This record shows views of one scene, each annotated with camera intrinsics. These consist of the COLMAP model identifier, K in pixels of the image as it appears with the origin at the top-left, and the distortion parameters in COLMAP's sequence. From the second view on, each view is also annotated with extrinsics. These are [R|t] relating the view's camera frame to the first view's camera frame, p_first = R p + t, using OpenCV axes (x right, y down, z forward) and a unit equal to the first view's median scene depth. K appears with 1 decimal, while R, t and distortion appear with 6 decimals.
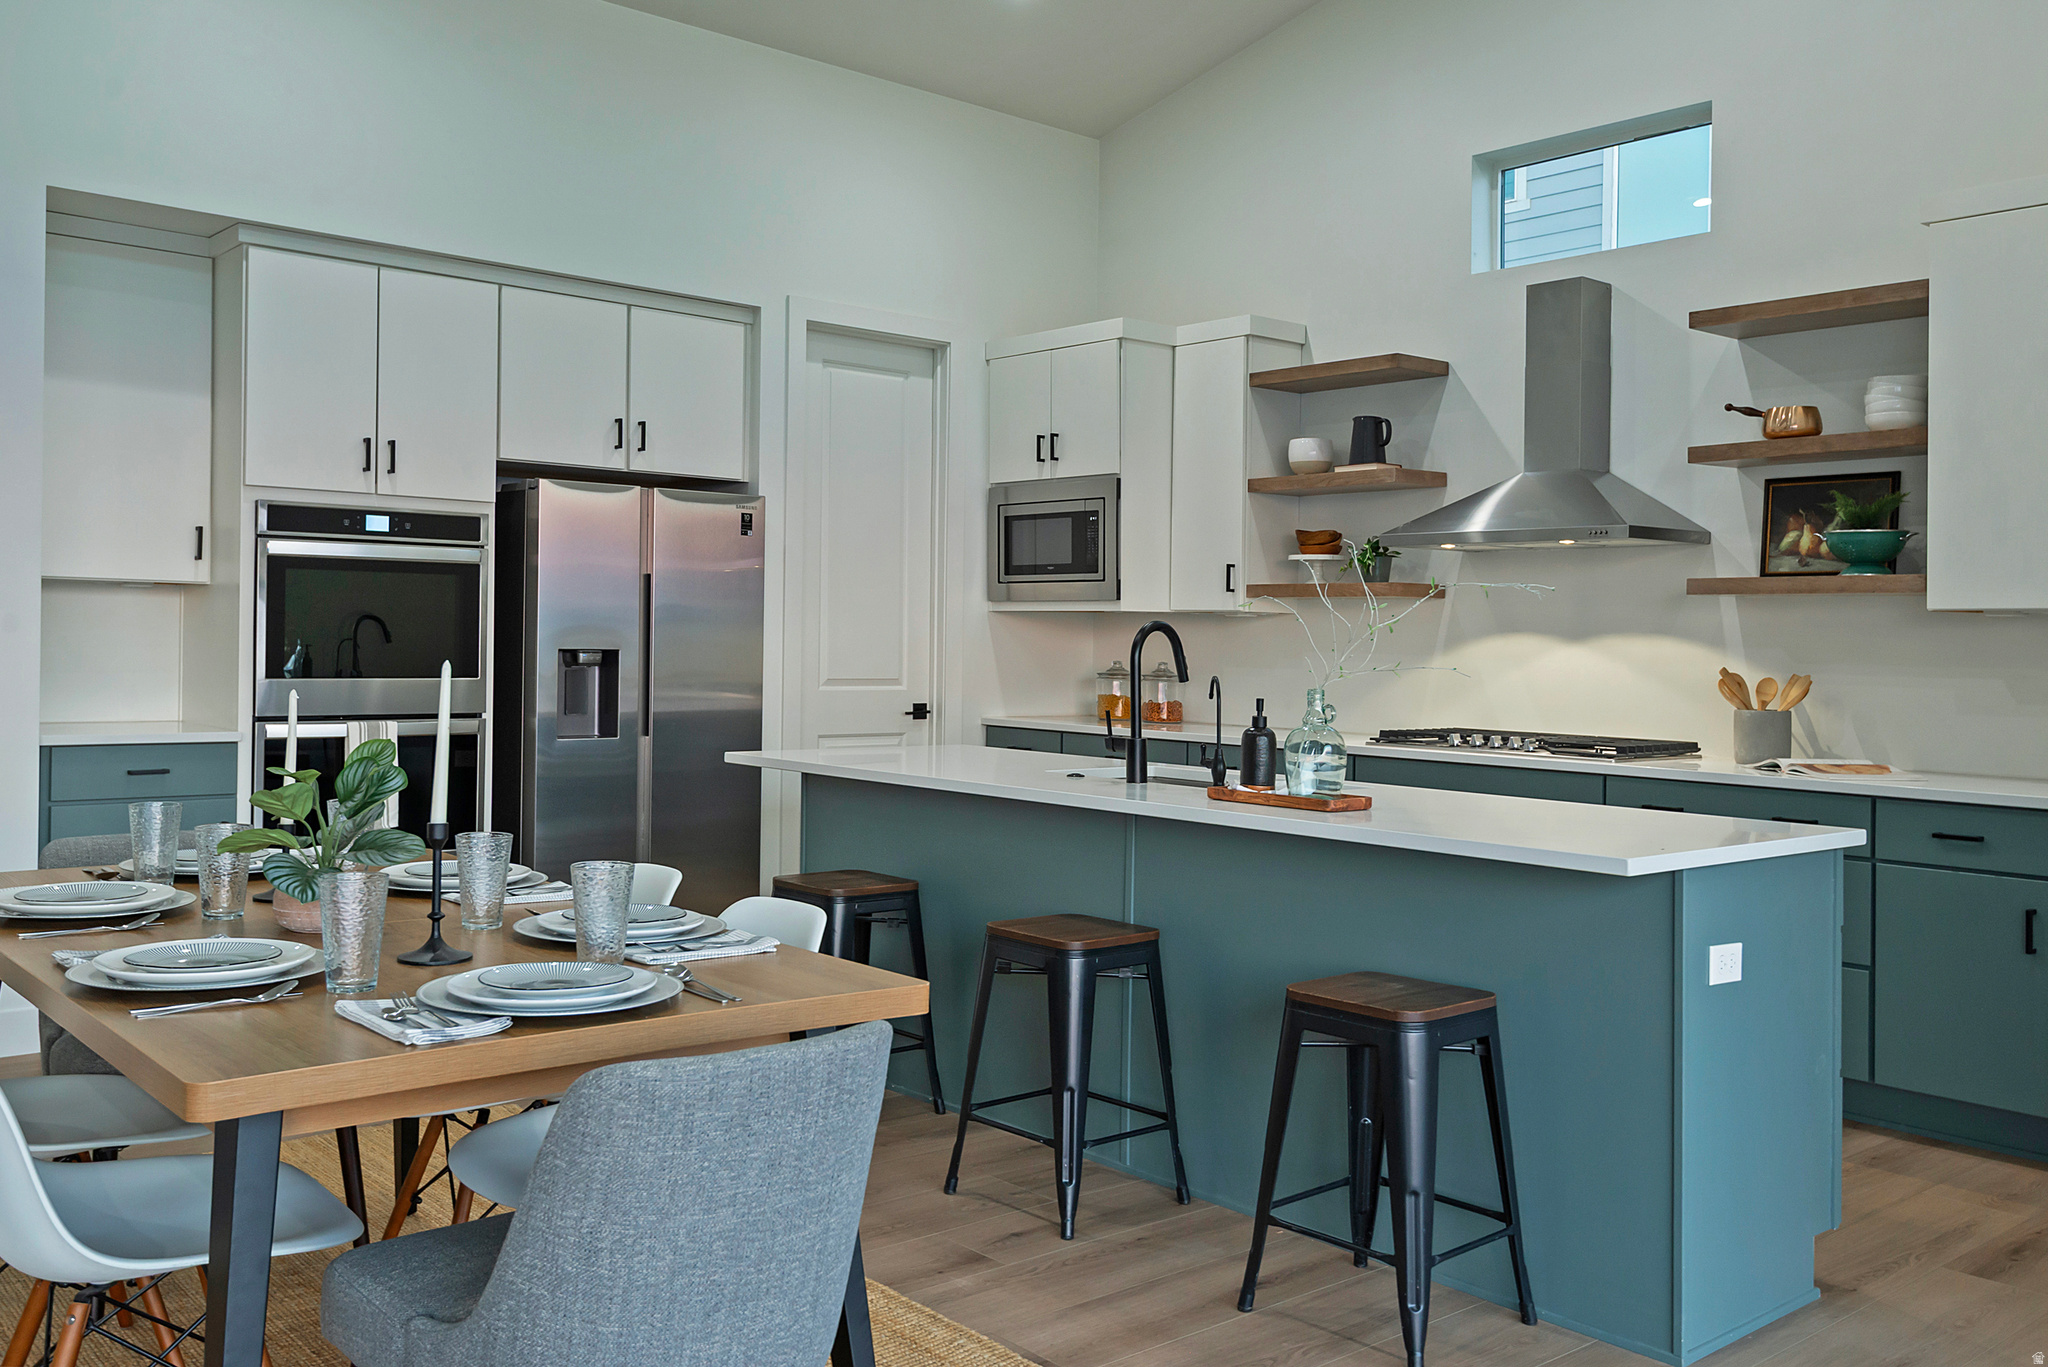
lens RADIAL K [[1740.9, 0, 1024.0], [0, 1740.9, 683.5], [0, 0, 1]] dist [-0.000949, -0.000411]
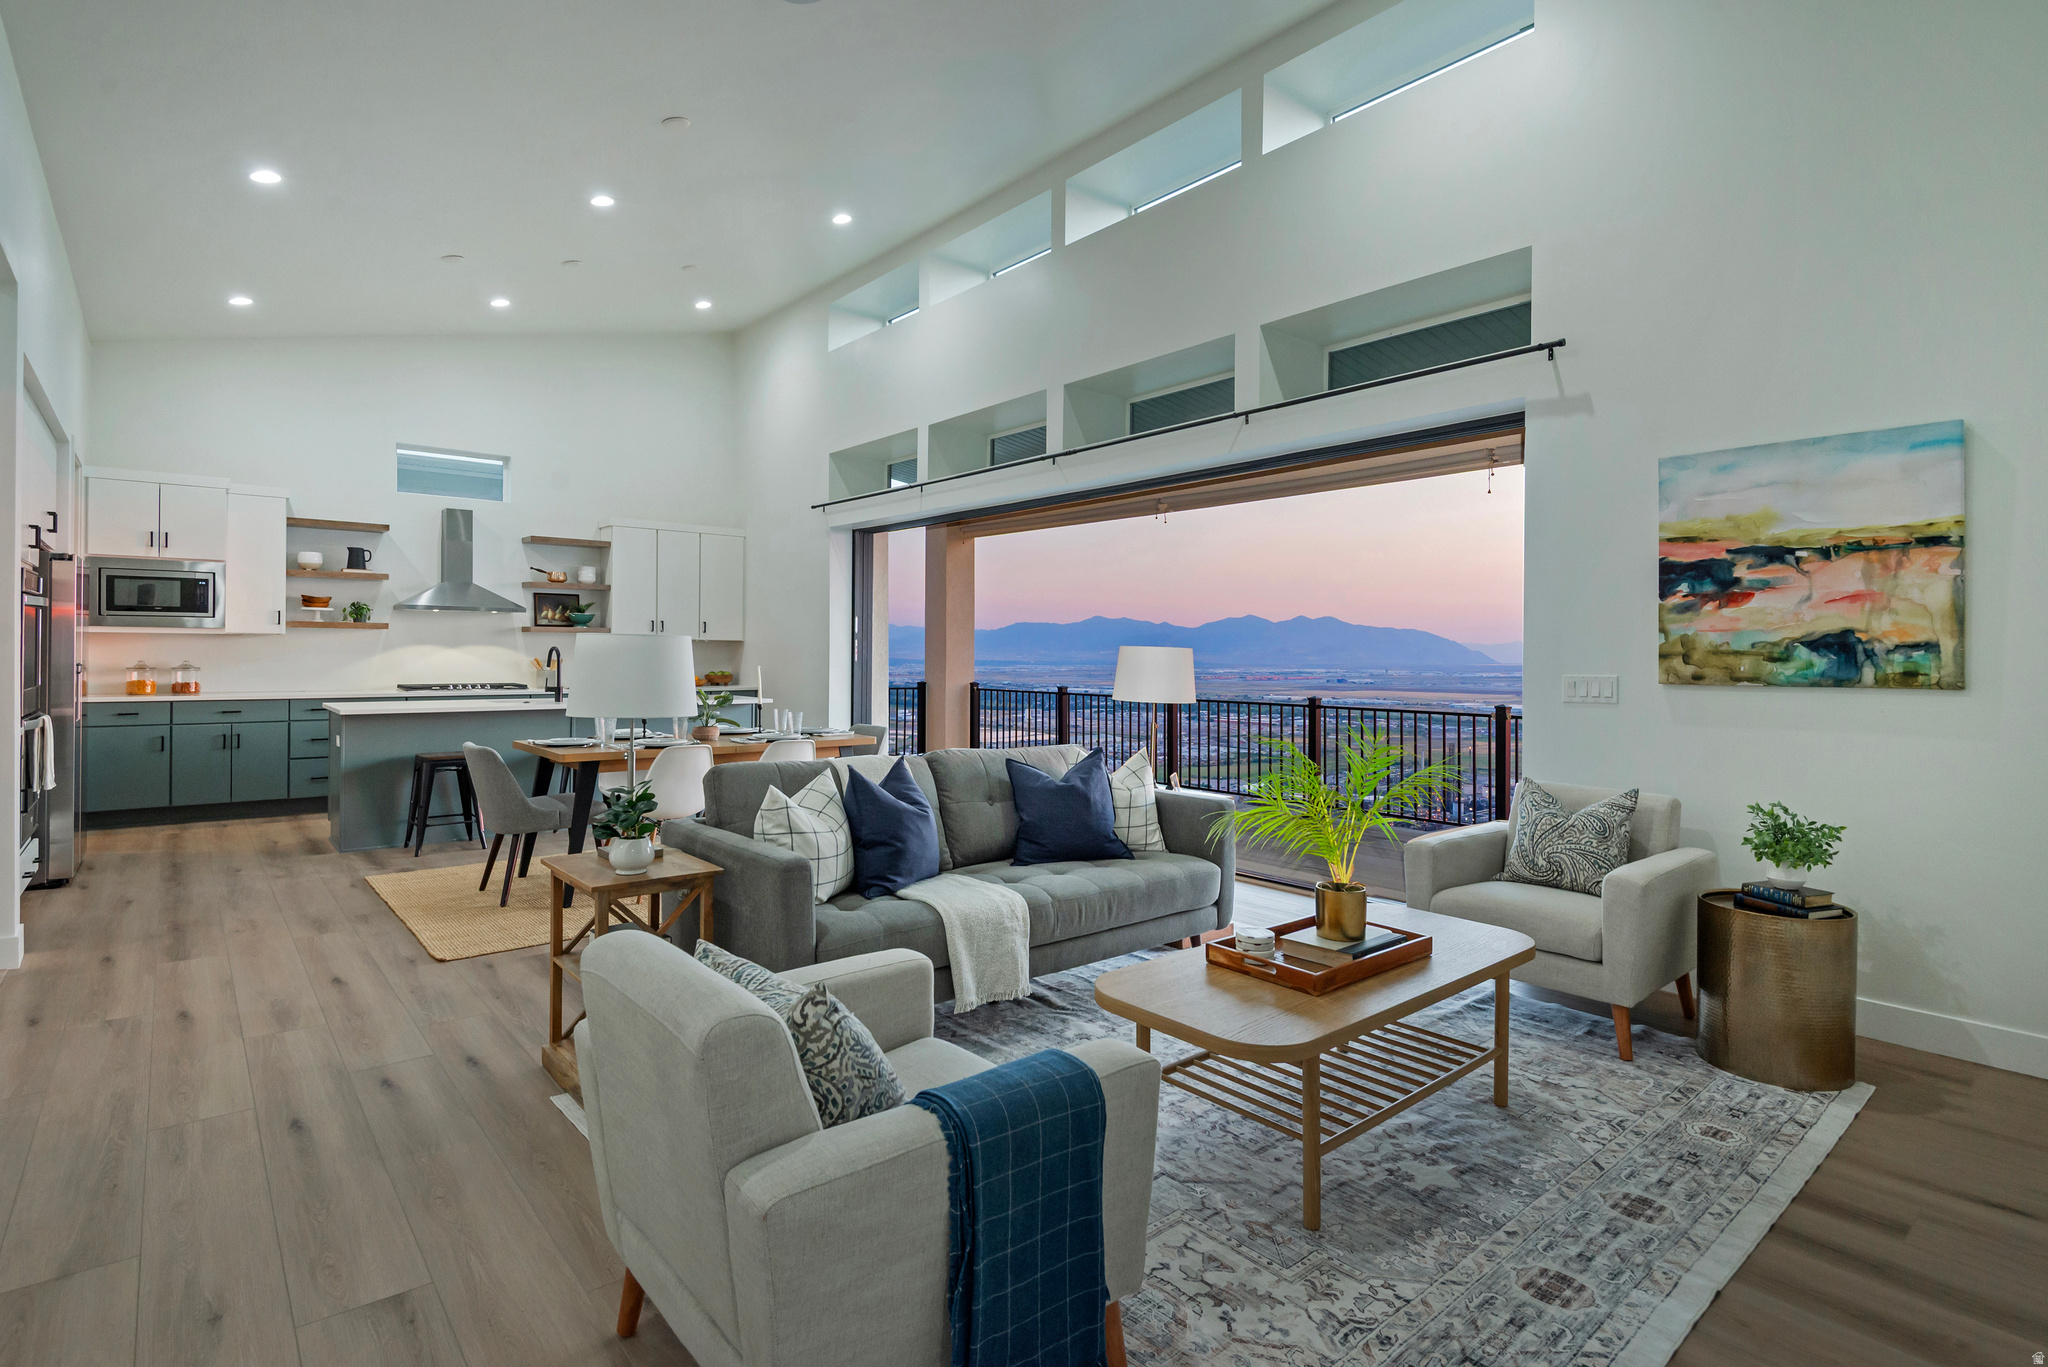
lens RADIAL K [[993.7, 0, 1025.0], [0, 993.7, 644.4], [0, 0, 1]] dist [-0.000226, -0.000220]
pose [[0.014859, -0.010876, 0.999830, -1.065513], [0.014657, 0.999836, 0.010658, -0.030593], [-0.999782, 0.014496, 0.015016, 0.125462]]
